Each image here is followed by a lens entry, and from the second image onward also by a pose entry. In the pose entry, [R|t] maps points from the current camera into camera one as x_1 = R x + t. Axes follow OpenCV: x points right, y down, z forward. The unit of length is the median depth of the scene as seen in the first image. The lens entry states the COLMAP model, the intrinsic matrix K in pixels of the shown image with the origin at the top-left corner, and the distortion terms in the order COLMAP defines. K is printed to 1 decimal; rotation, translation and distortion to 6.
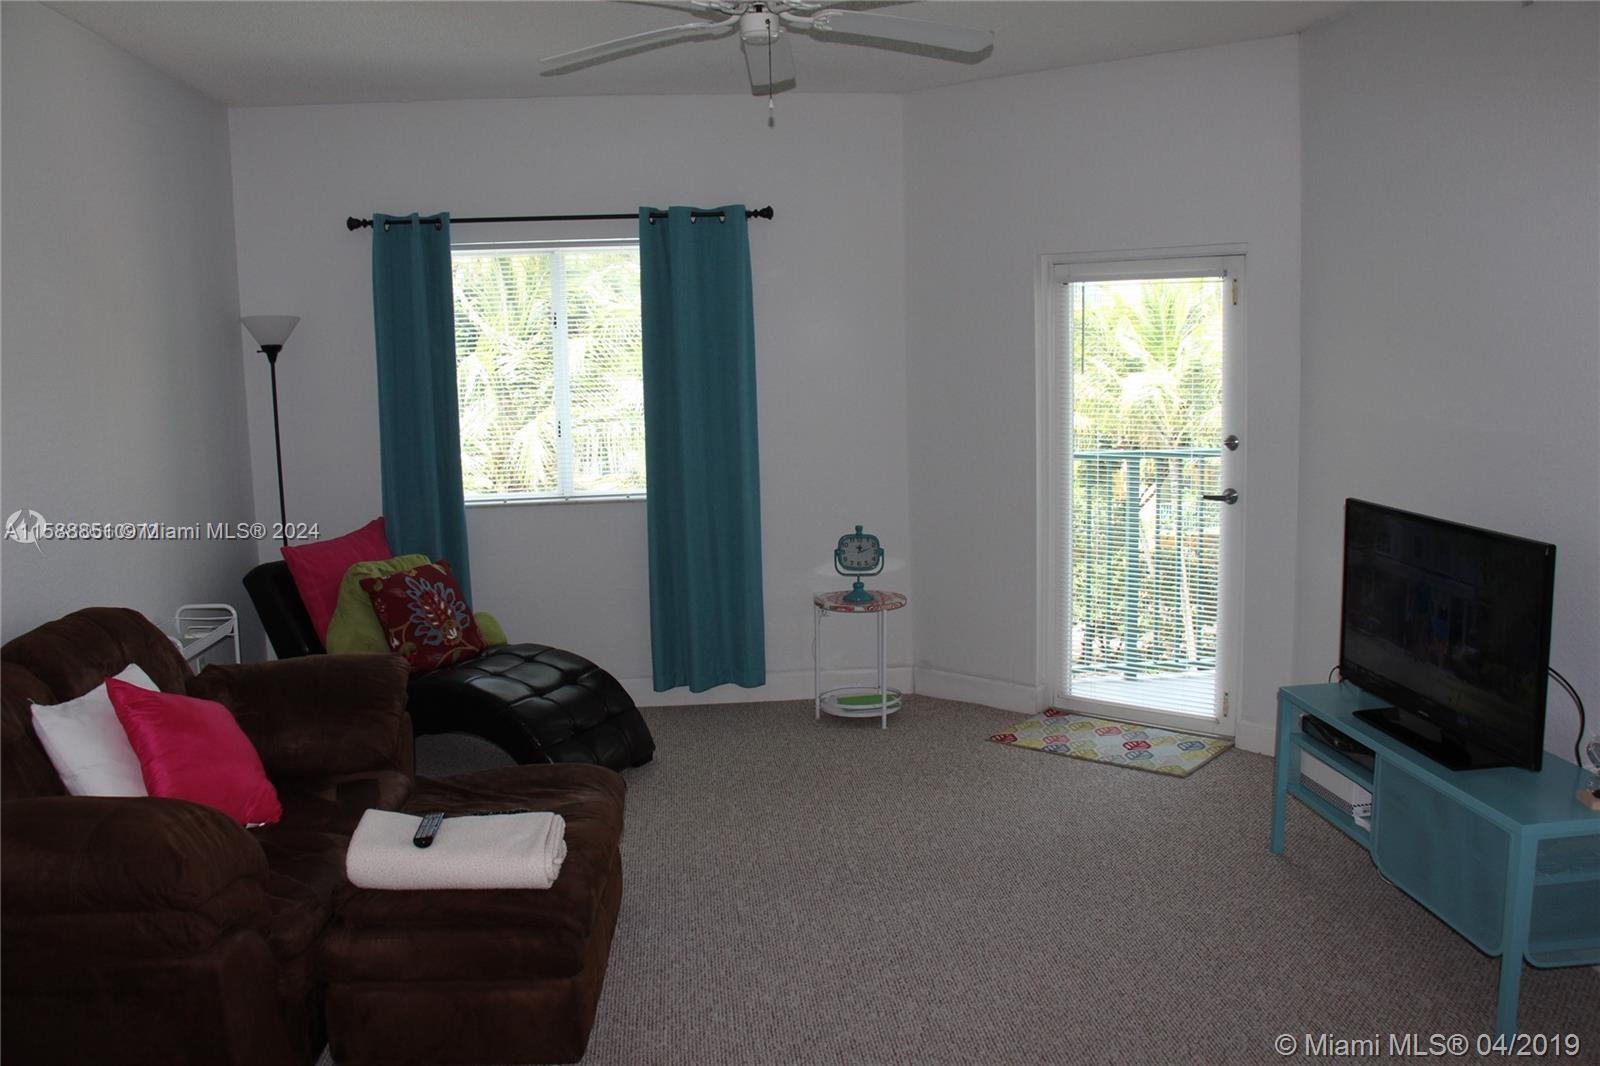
lens RADIAL K [[1307.8, 0, 800.0], [0, 1307.8, 533.0], [0, 0, 1]] dist [-0.186484, 0.157397]
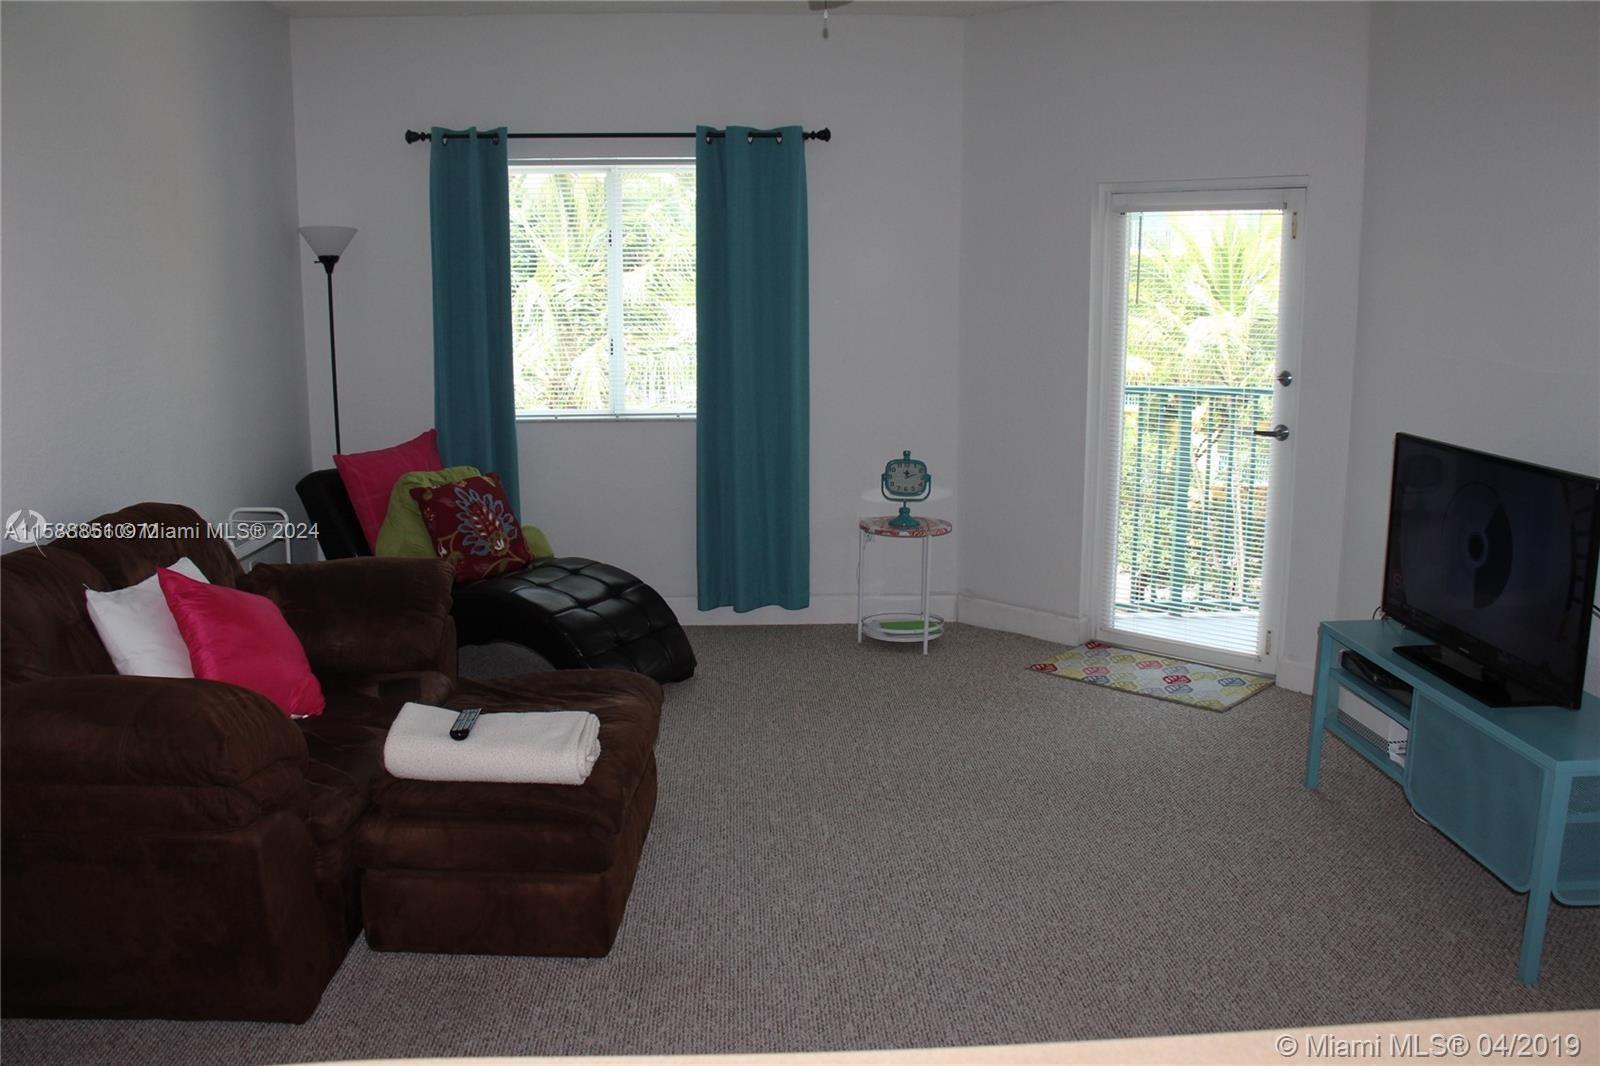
lens RADIAL K [[1307.8, 0, 800.0], [0, 1307.8, 533.0], [0, 0, 1]] dist [-0.186484, 0.157397]
pose [[0.998598, 0.032632, -0.041668, 0.007747], [-0.030667, 0.998426, 0.046956, 0.013966], [0.043135, -0.045612, 0.998028, -0.003179]]
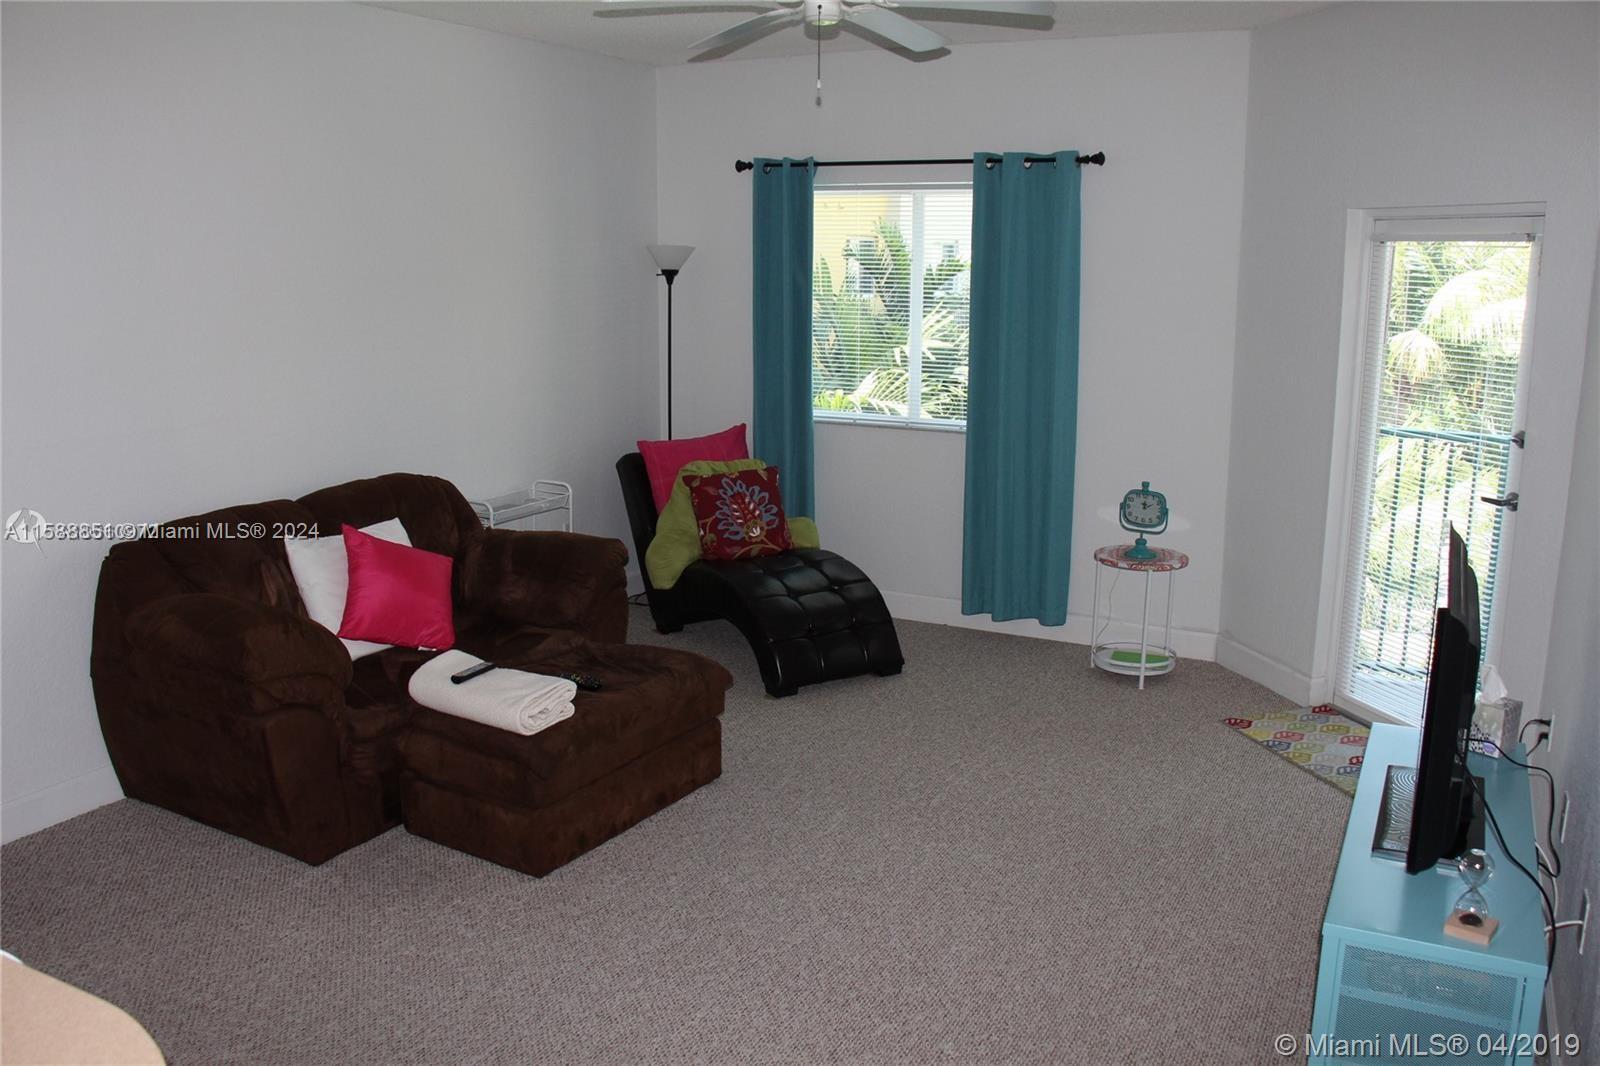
lens RADIAL K [[1307.8, 0, 800.0], [0, 1307.8, 533.0], [0, 0, 1]] dist [-0.186484, 0.157397]
pose [[0.835471, 0.141810, -0.530922, 0.383184], [-0.102432, 0.989385, 0.103076, -0.045011], [0.539903, -0.031733, 0.841129, 0.045392]]
